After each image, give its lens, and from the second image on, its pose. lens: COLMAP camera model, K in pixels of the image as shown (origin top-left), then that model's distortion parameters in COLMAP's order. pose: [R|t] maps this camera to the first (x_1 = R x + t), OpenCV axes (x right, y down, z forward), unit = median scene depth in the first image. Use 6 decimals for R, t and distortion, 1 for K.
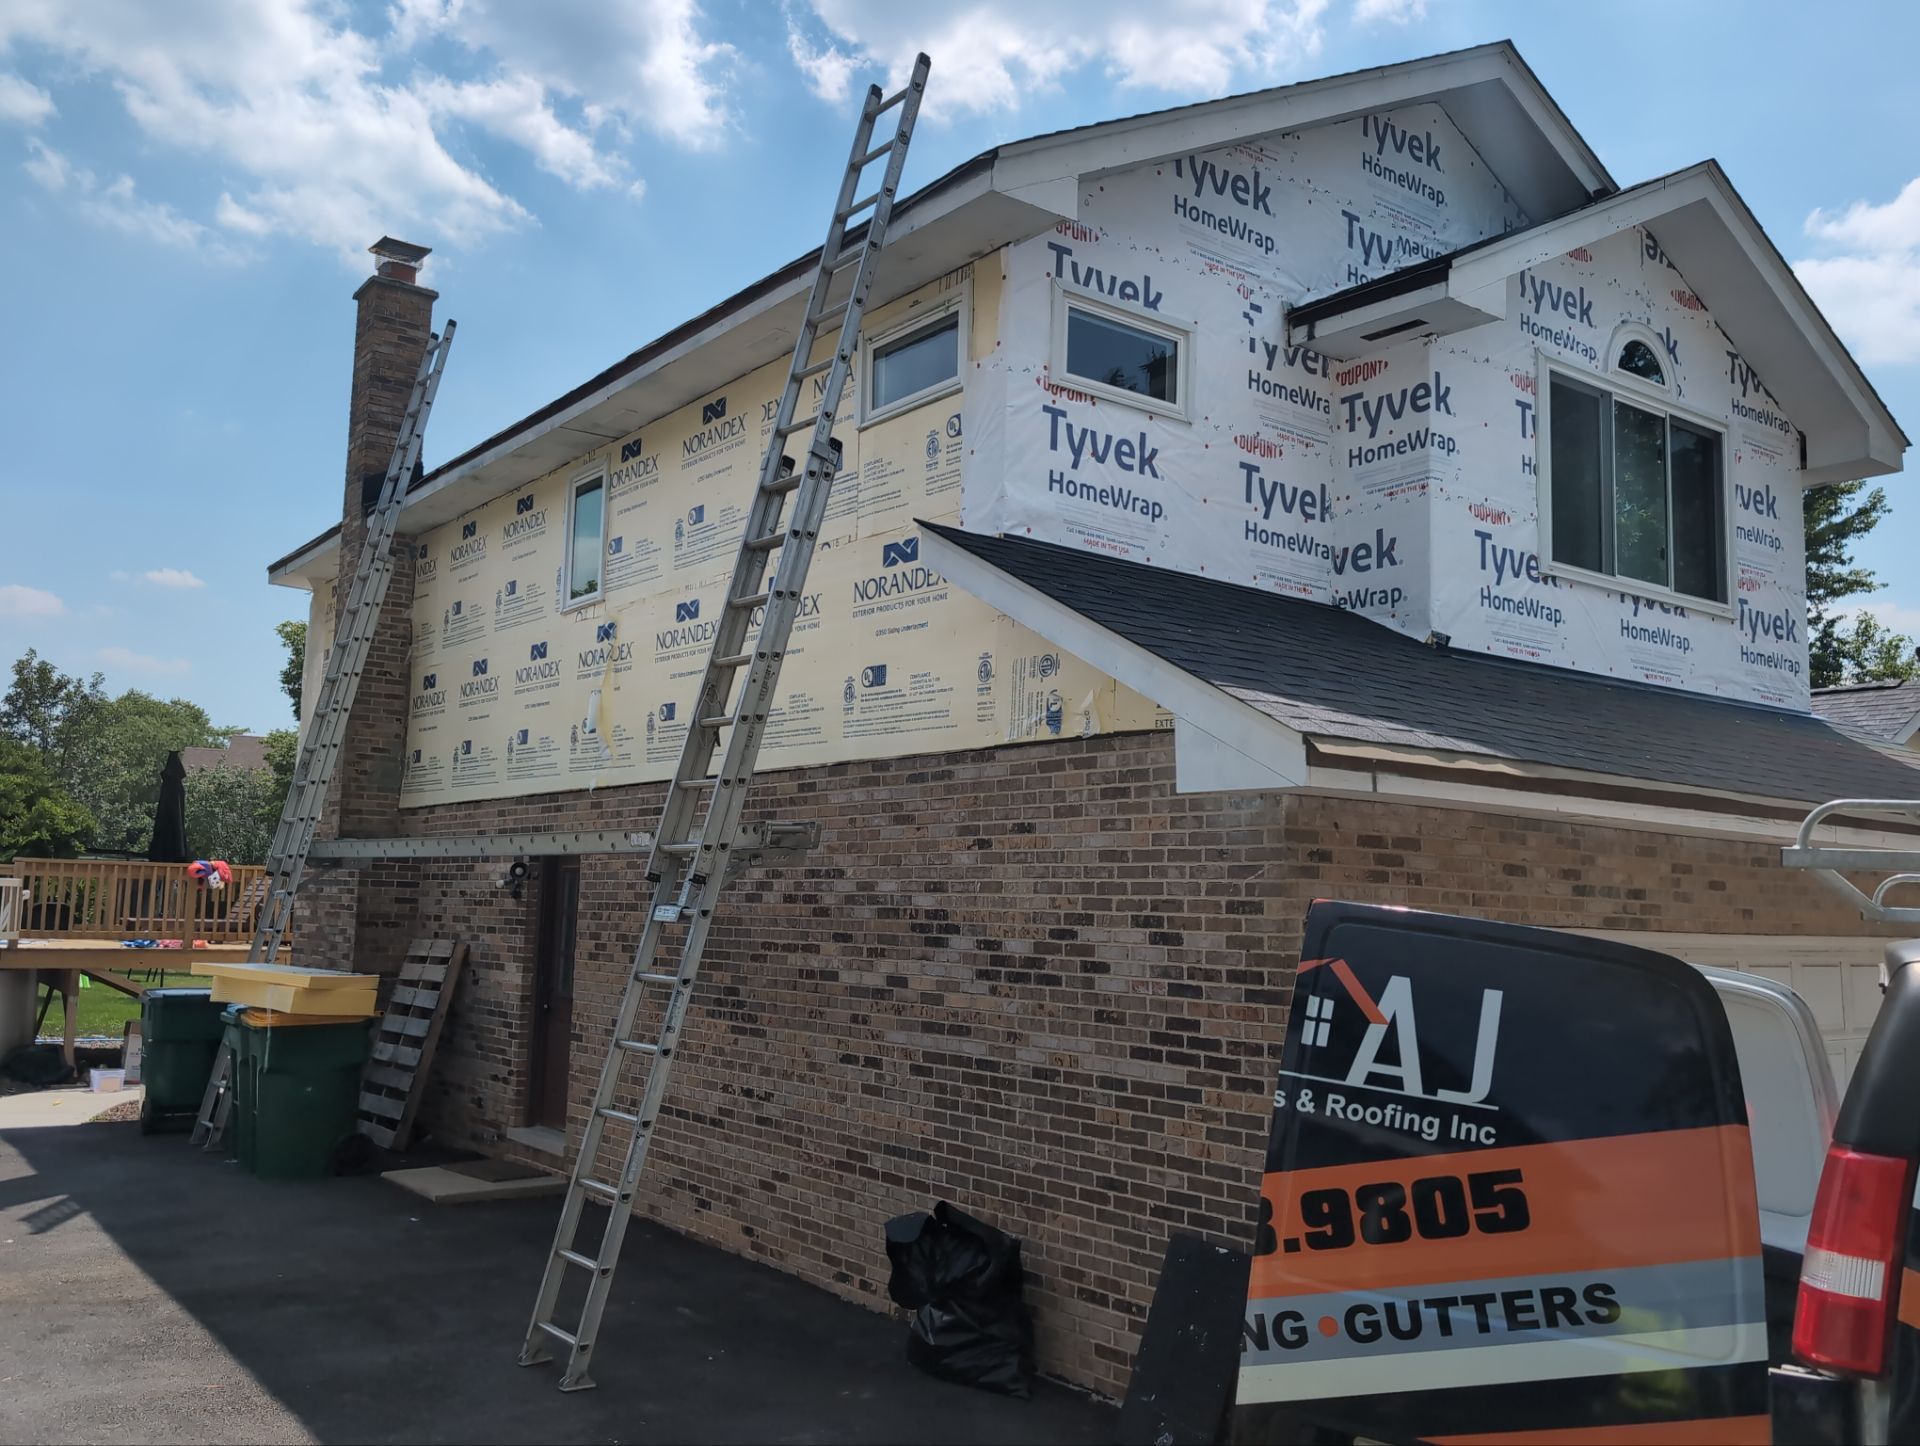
lens RADIAL K [[1645.9, 0, 939.1], [0, 1645.9, 680.8], [0, 0, 1]] dist [0.187543, -0.700430]
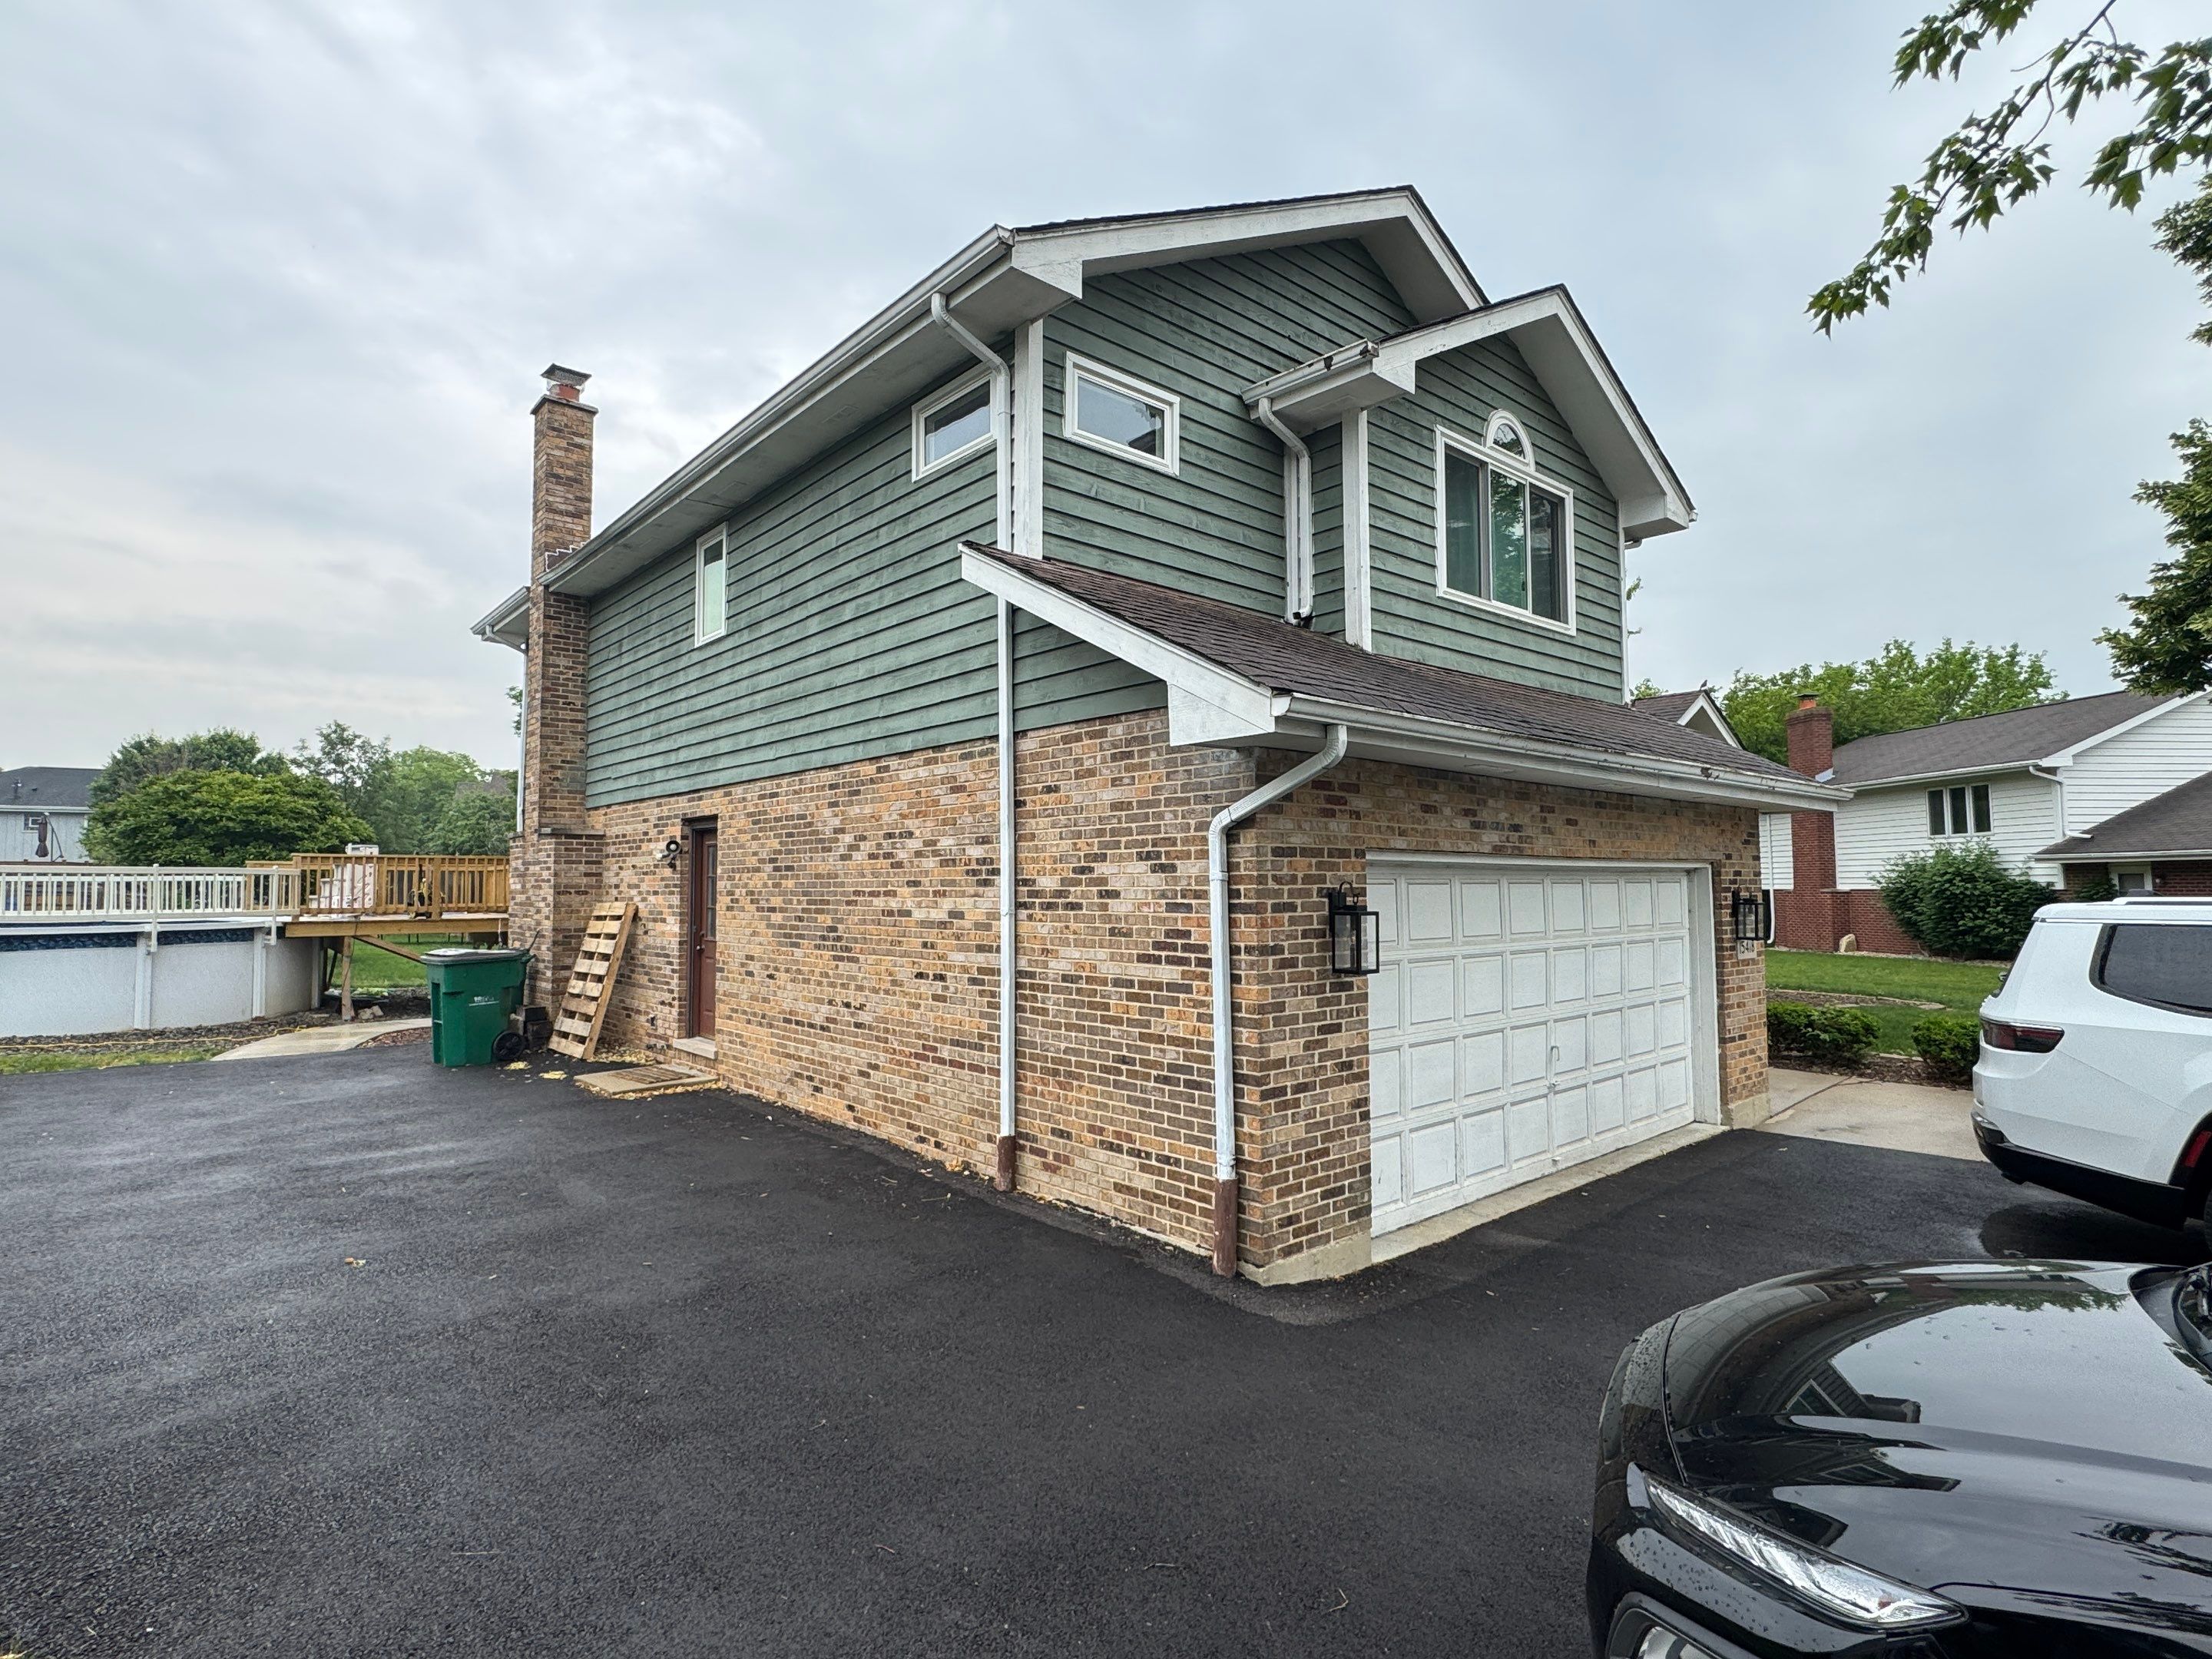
lens RADIAL K [[1116.4, 0, 1106.0], [0, 1116.4, 829.5], [0, 0, 1]] dist [-0.000839, -0.000235]
pose [[0.996446, -0.029735, 0.078816, 0.023053], [0.022877, 0.995986, 0.086538, 0.043410], [-0.081073, -0.084428, 0.993126, 0.139089]]
